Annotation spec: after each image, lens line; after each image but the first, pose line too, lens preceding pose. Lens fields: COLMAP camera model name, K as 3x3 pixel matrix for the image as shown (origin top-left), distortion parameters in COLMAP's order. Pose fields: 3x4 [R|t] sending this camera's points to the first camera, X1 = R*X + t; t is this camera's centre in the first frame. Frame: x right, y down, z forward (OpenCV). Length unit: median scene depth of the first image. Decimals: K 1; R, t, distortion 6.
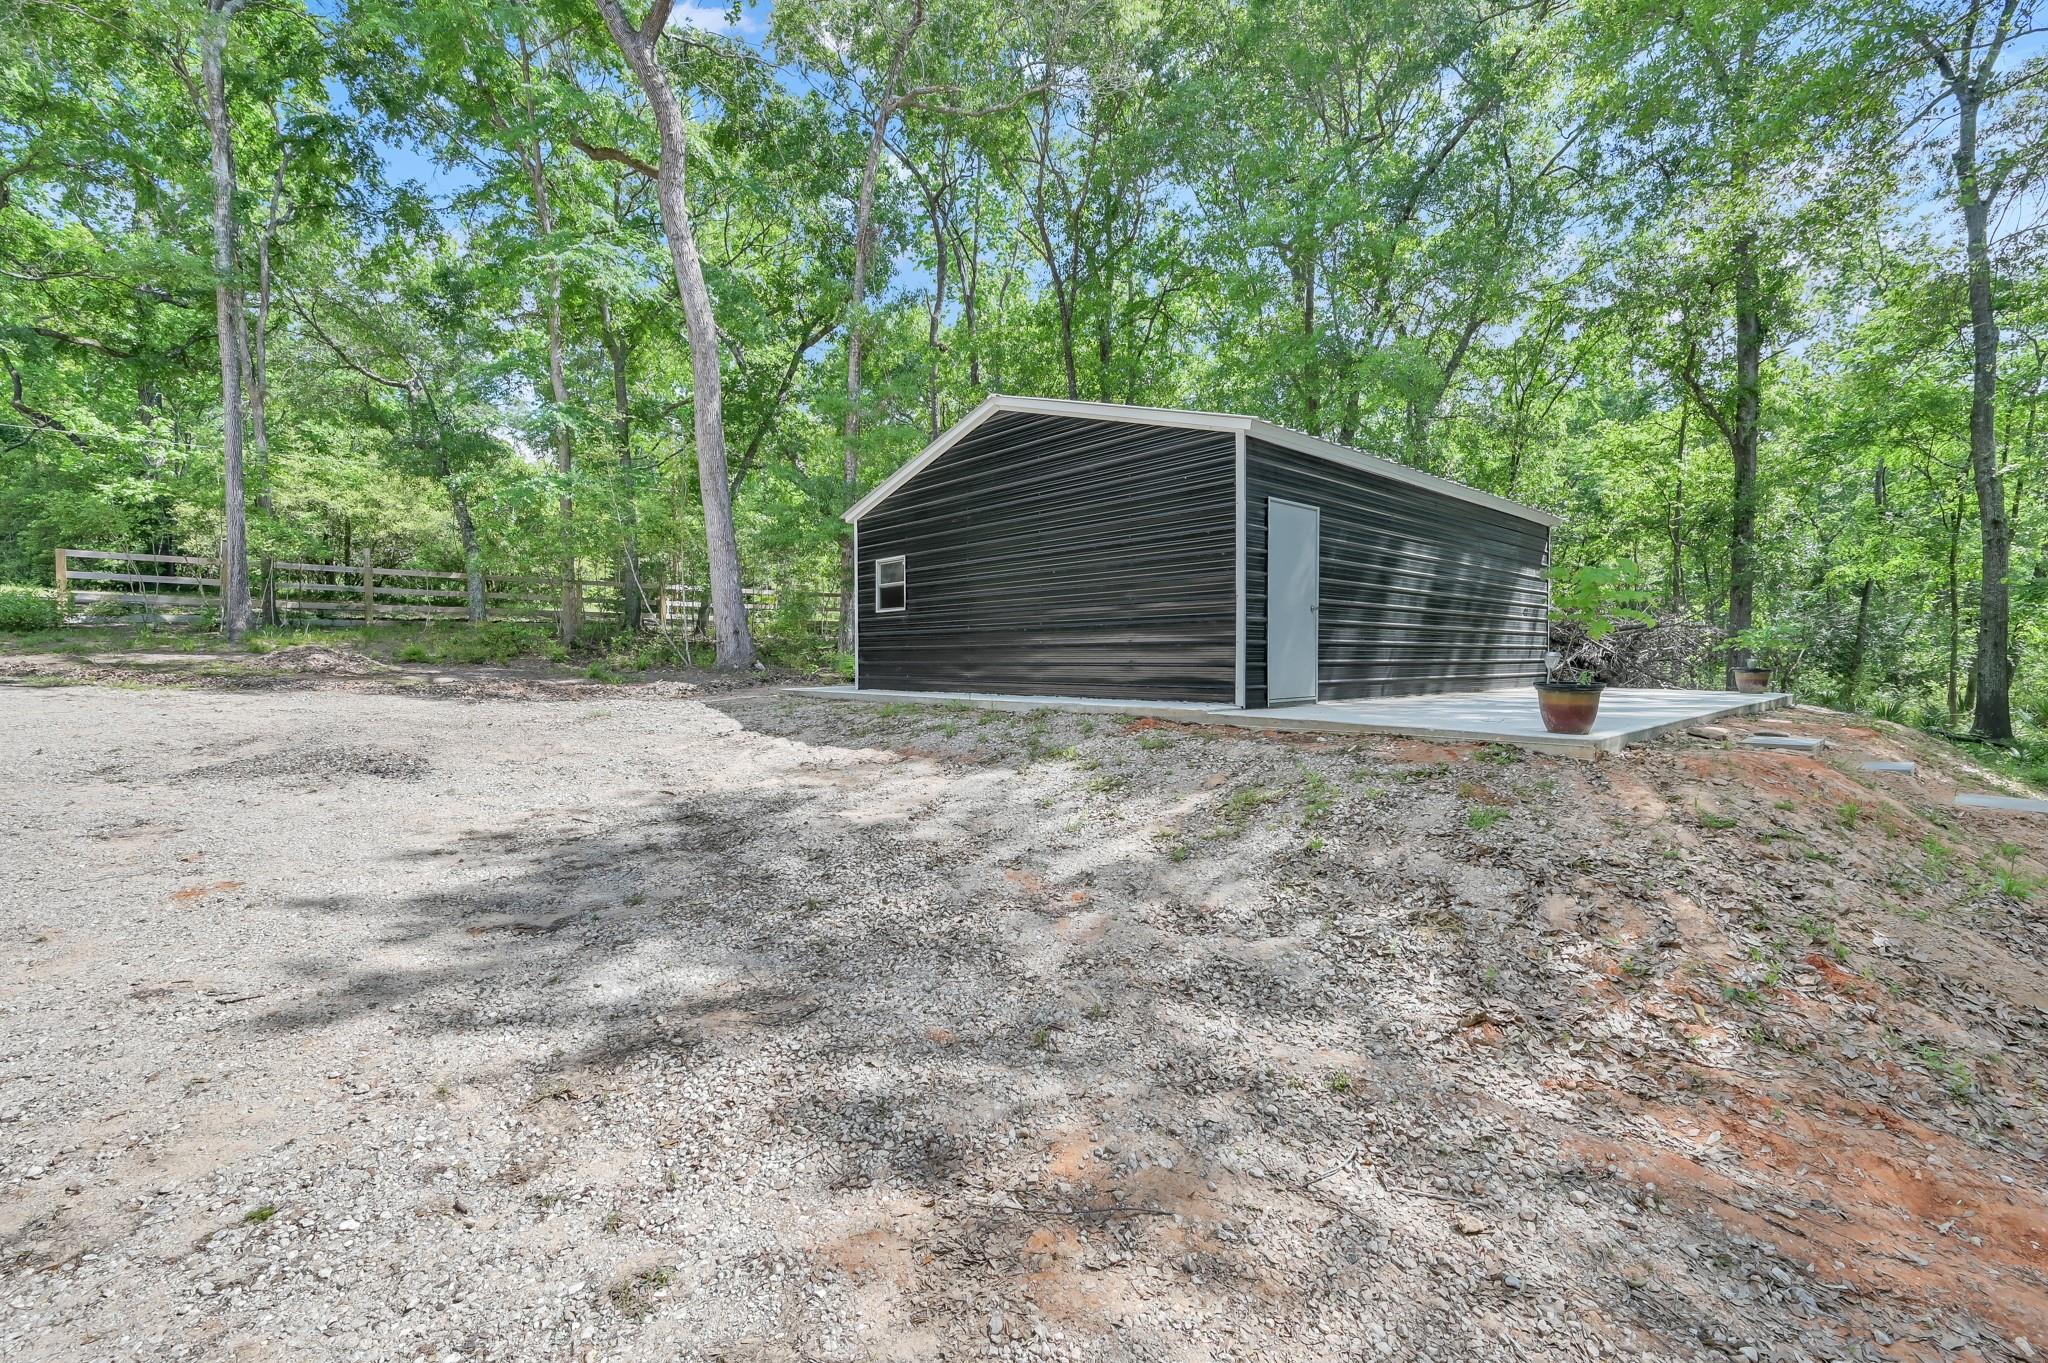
lens RADIAL K [[863.6, 0, 1024.0], [0, 863.6, 681.5], [0, 0, 1]] dist [0.021195, 0.000170]
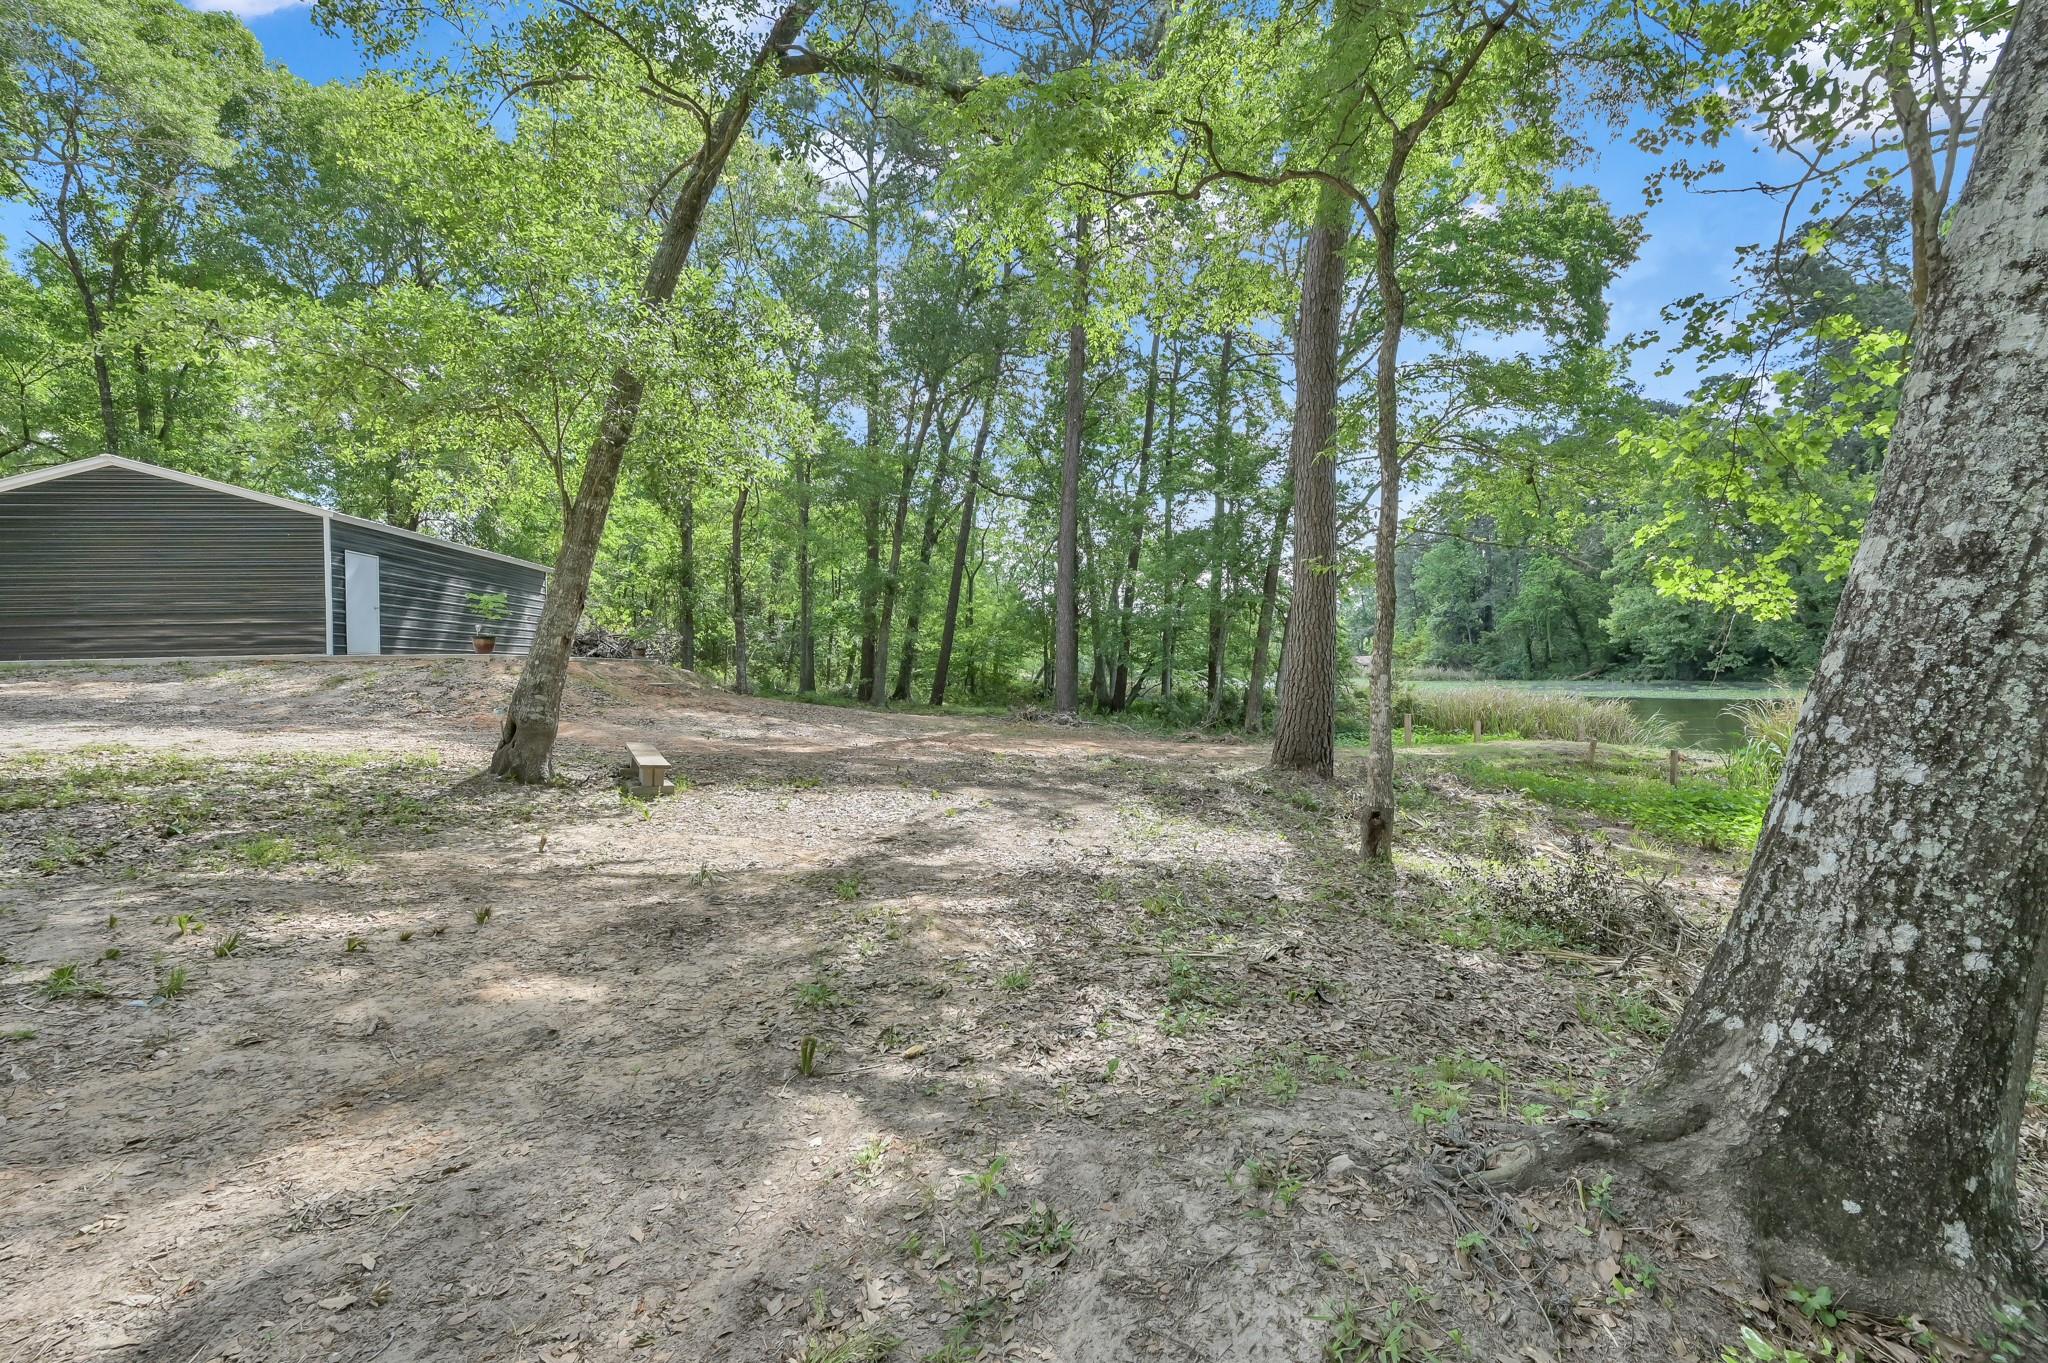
lens RADIAL K [[863.6, 0, 1024.0], [0, 863.6, 681.5], [0, 0, 1]] dist [0.021195, 0.000170]
pose [[0.602772, -0.017304, 0.797725, -0.365207], [0.037632, 0.999269, -0.006759, 0.151034], [-0.797025, 0.034094, 0.602983, -1.367405]]
